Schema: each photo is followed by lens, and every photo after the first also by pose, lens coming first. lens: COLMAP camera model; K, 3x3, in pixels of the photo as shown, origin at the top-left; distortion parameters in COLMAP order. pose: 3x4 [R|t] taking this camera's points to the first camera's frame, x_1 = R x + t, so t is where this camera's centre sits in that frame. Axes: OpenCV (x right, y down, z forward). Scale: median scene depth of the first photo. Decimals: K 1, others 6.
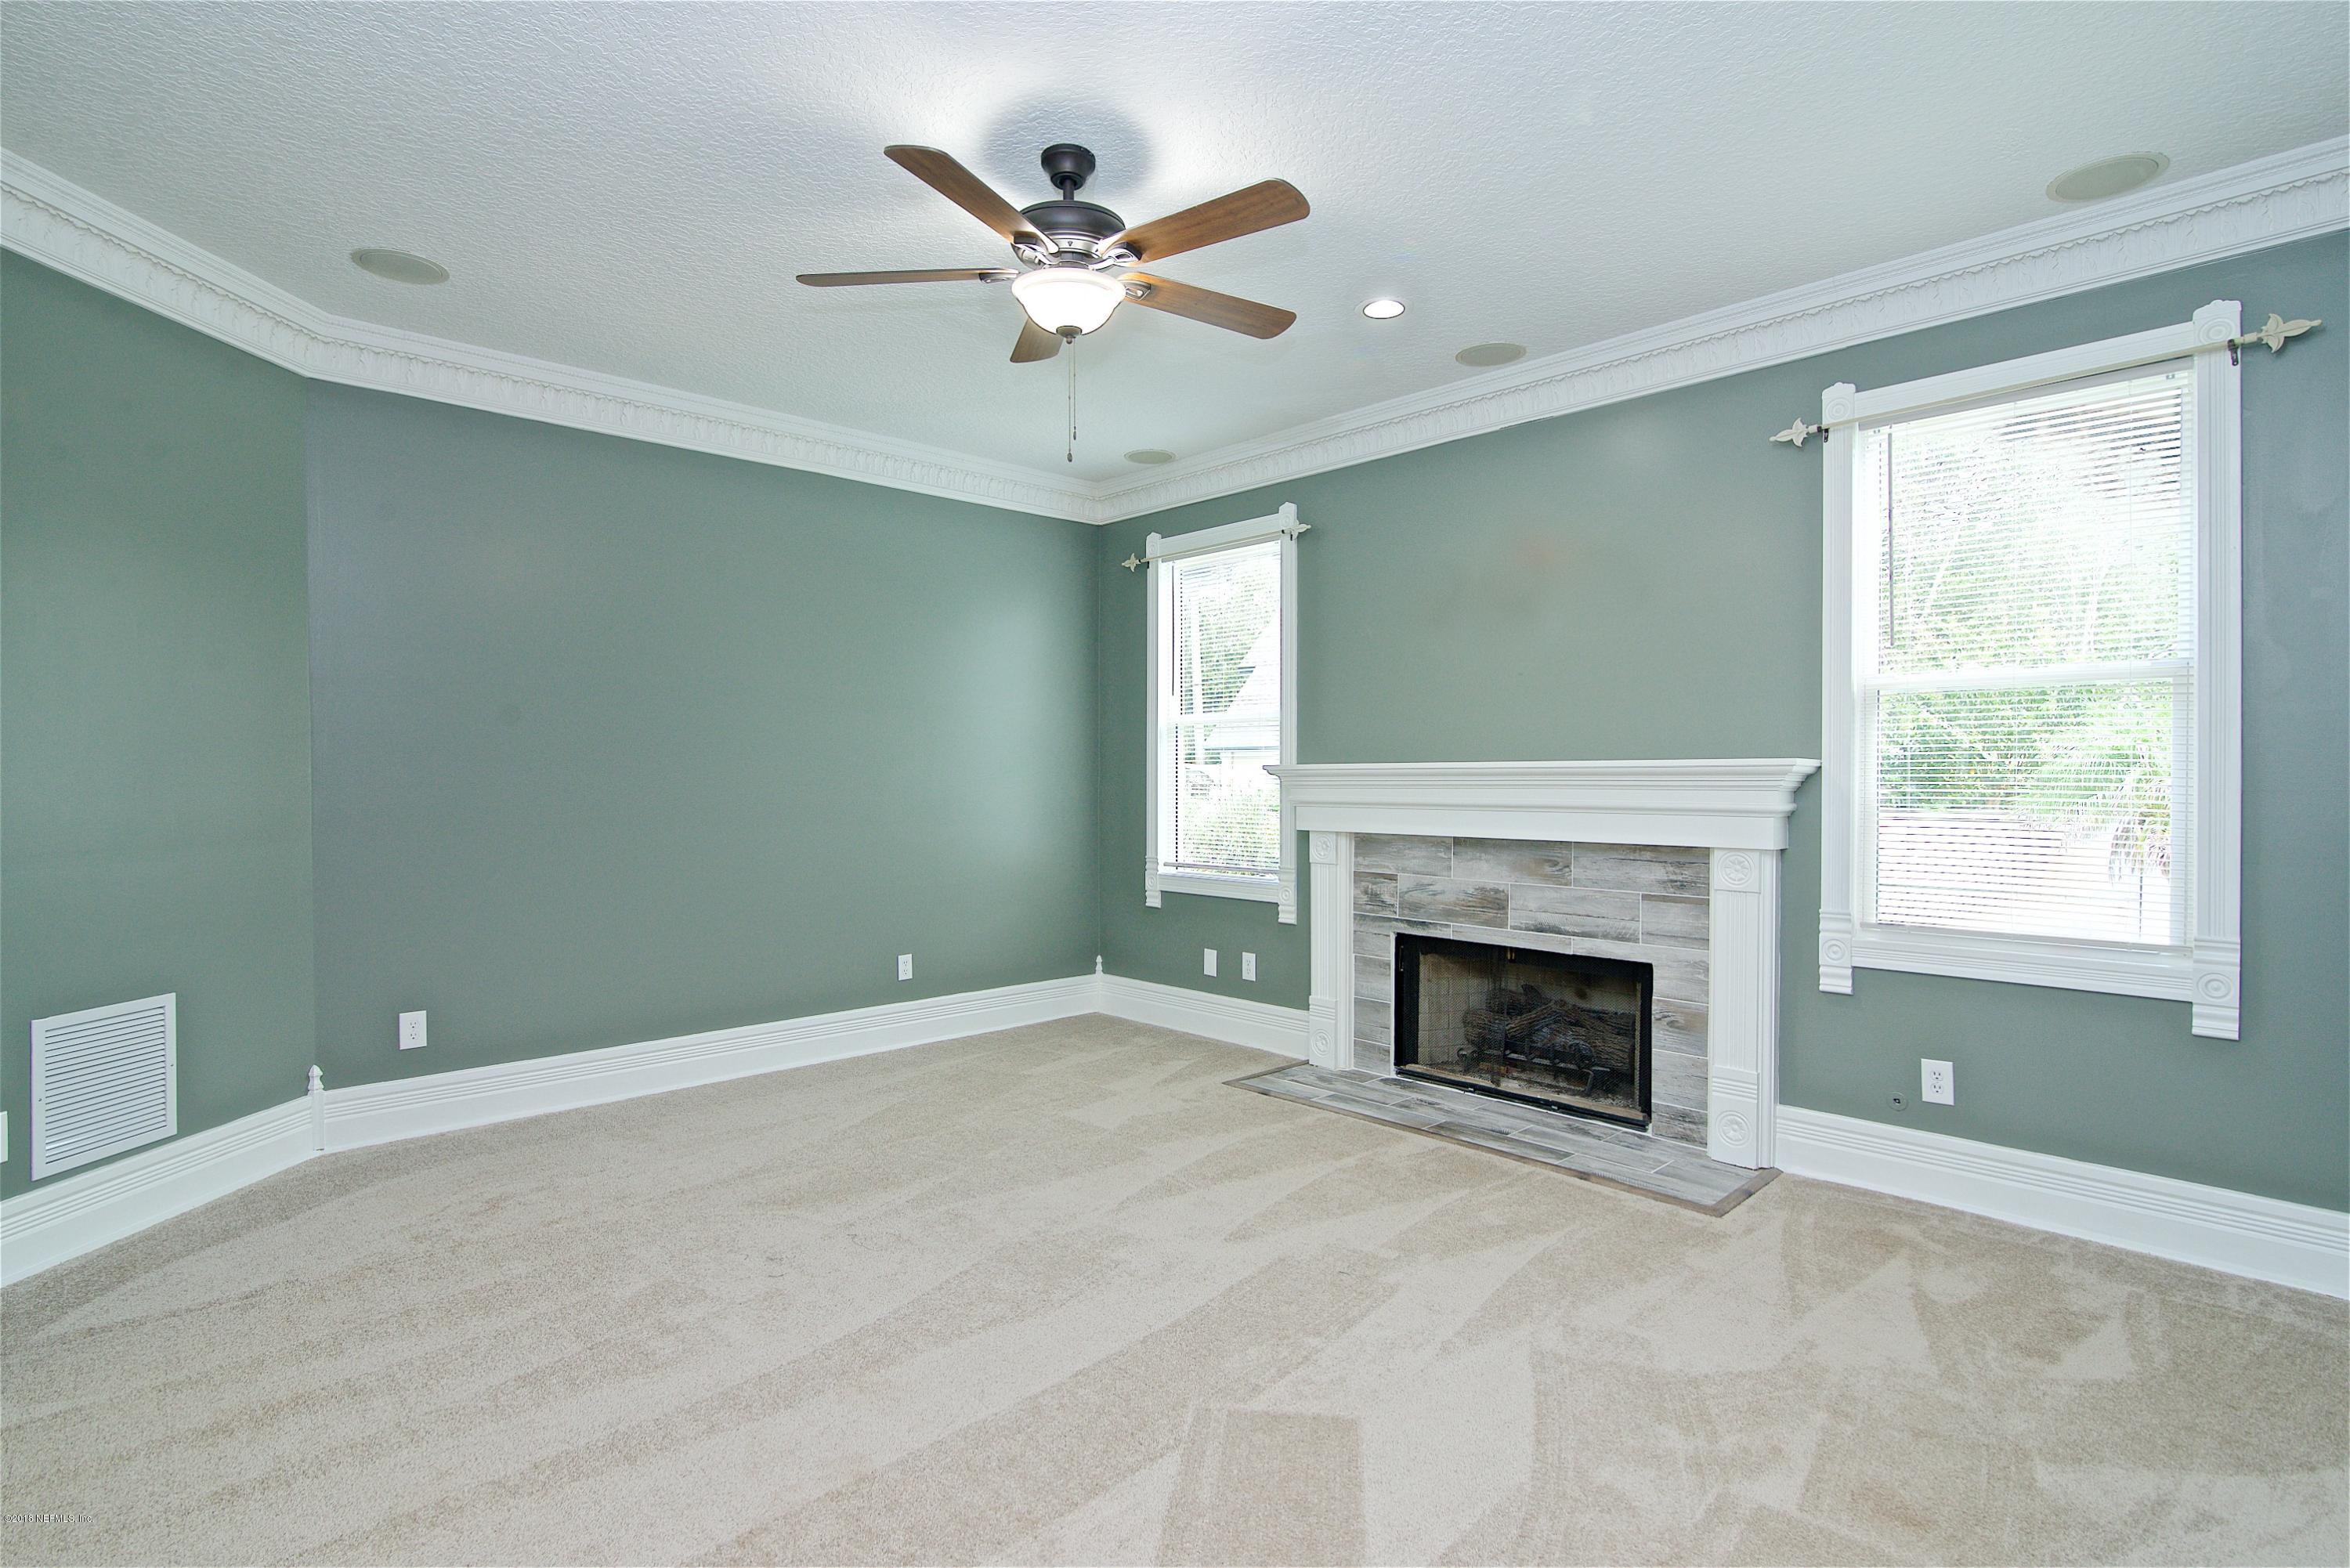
lens RADIAL K [[1153.7, 0, 1174.5], [0, 1153.7, 785.8], [0, 0, 1]] dist [-0.014281, -0.000148]
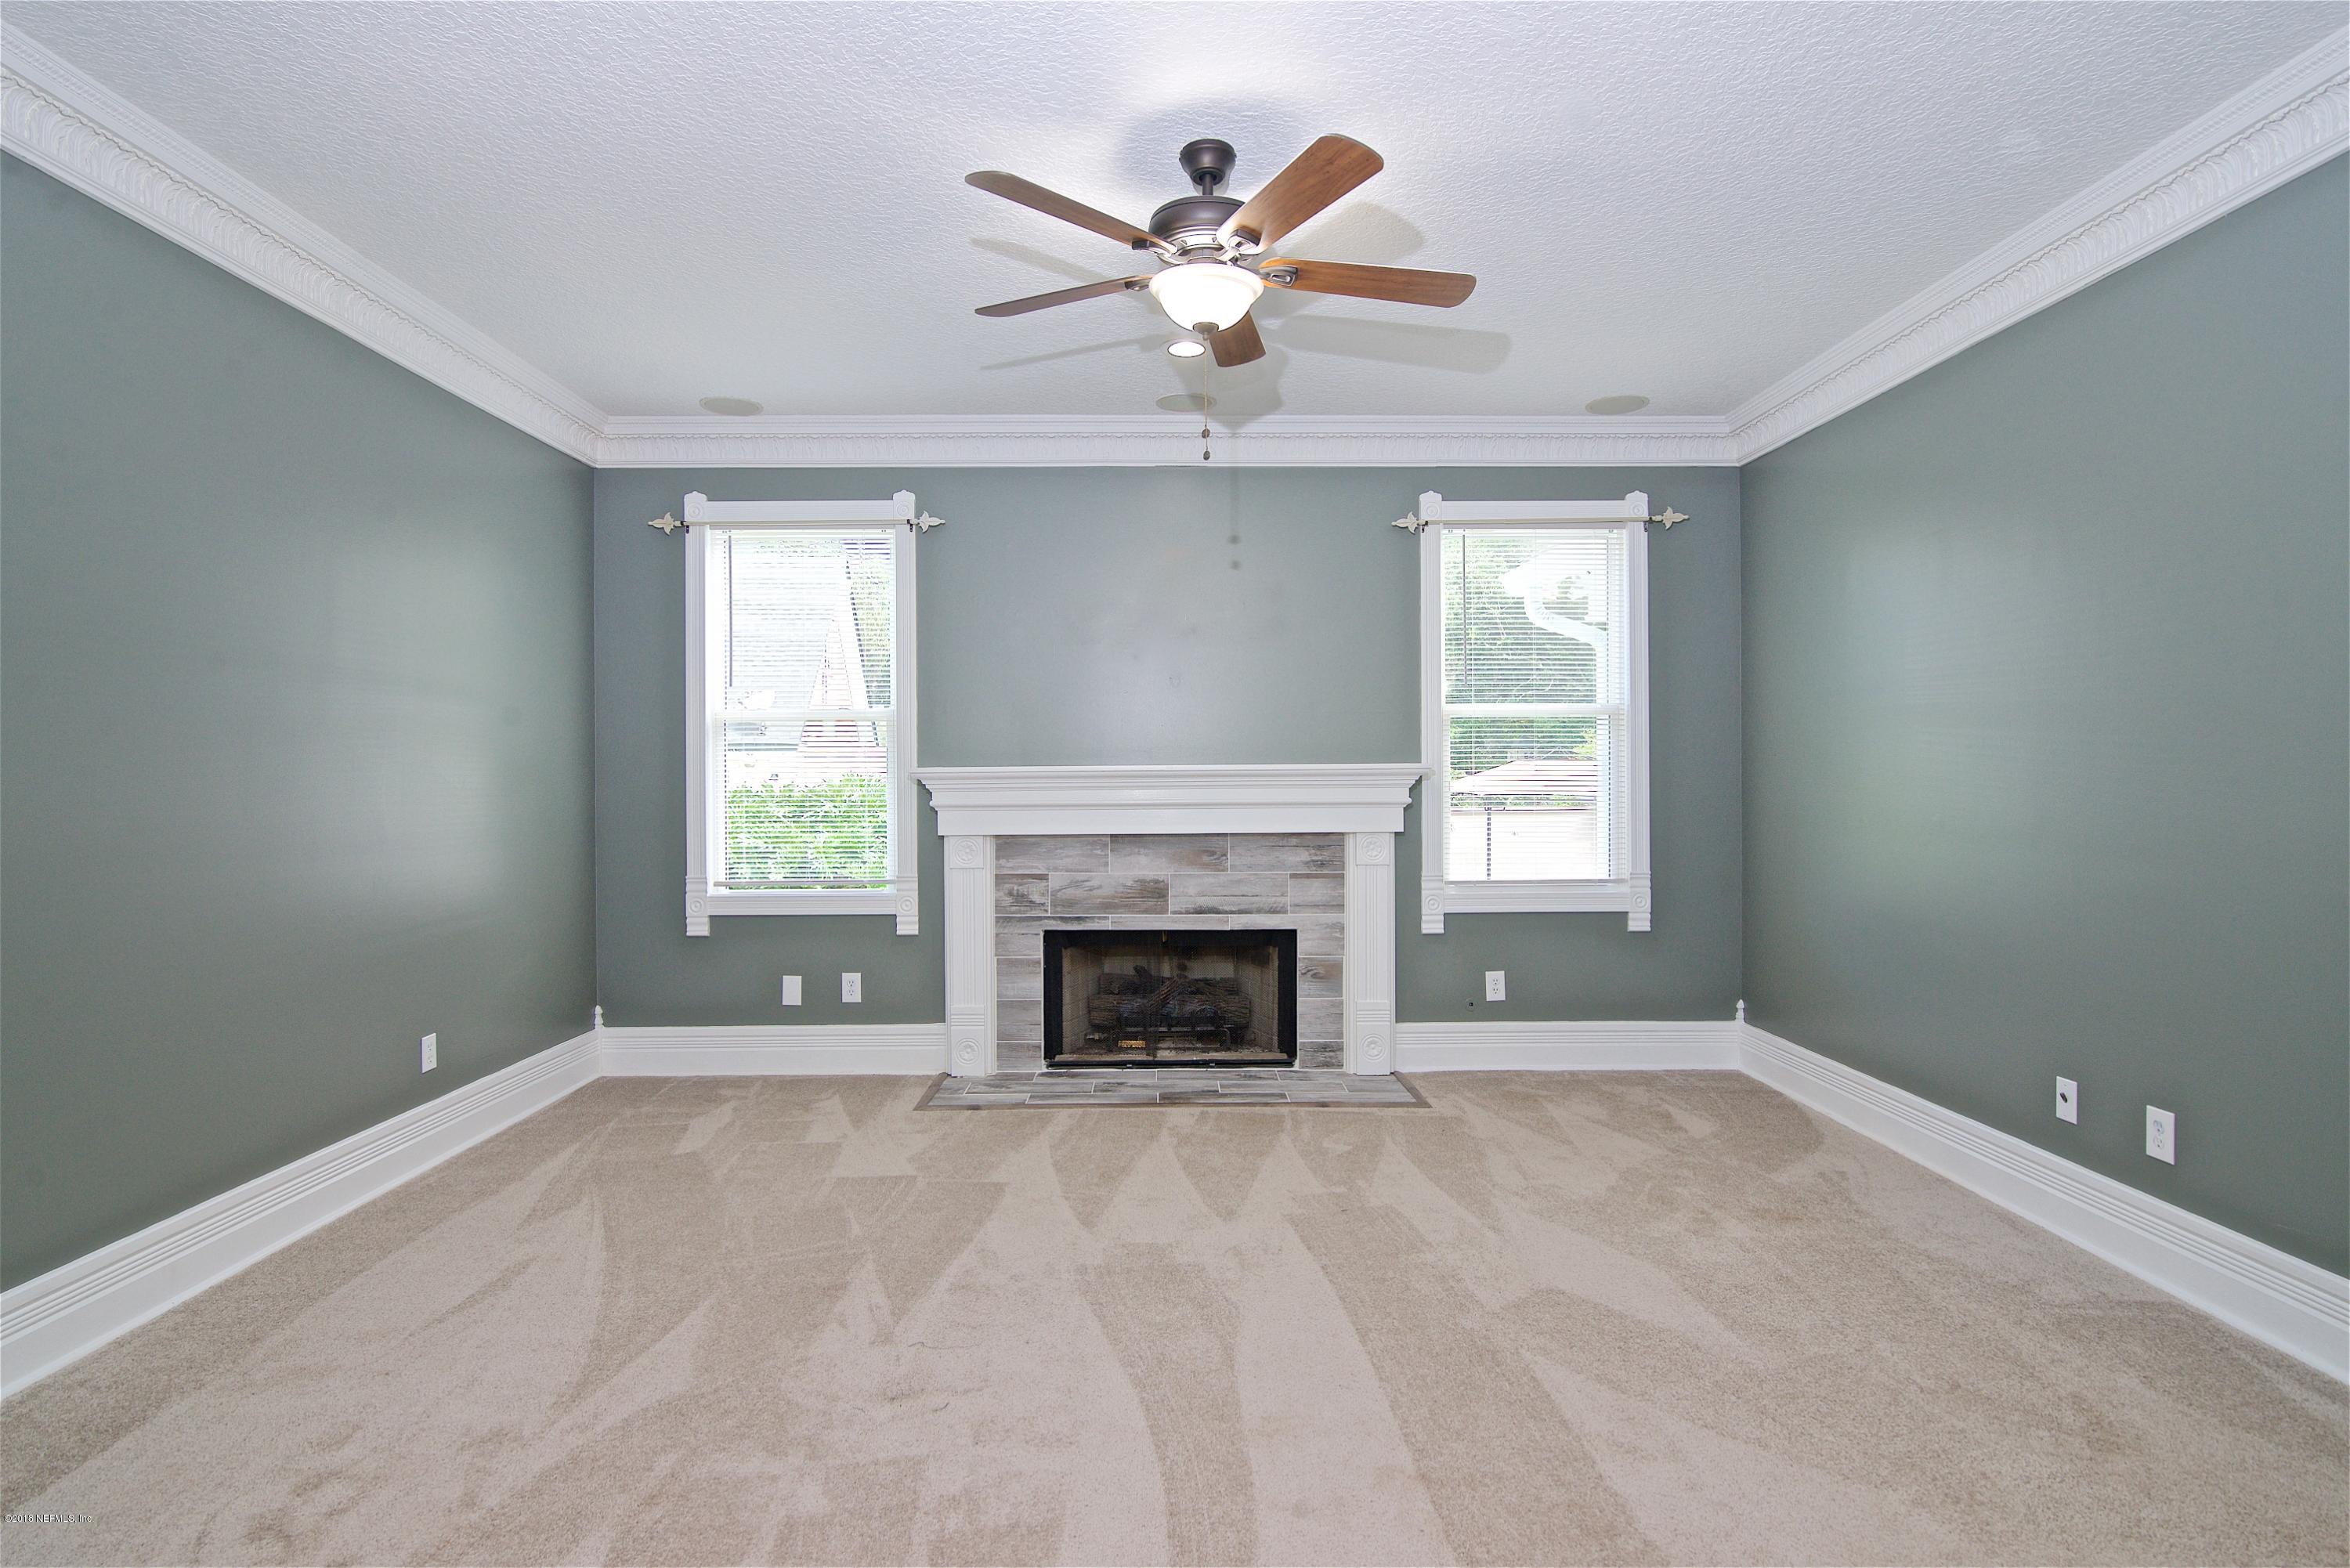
lens RADIAL K [[1181.0, 0, 1175.0], [0, 1181.0, 784.0], [0, 0, 1]] dist [-0.016136, -0.000186]
pose [[0.680739, -0.007455, 0.732488, -0.569101], [0.011425, 0.999935, -0.000441, -0.001955], [-0.732437, 0.008669, 0.680780, 0.222284]]
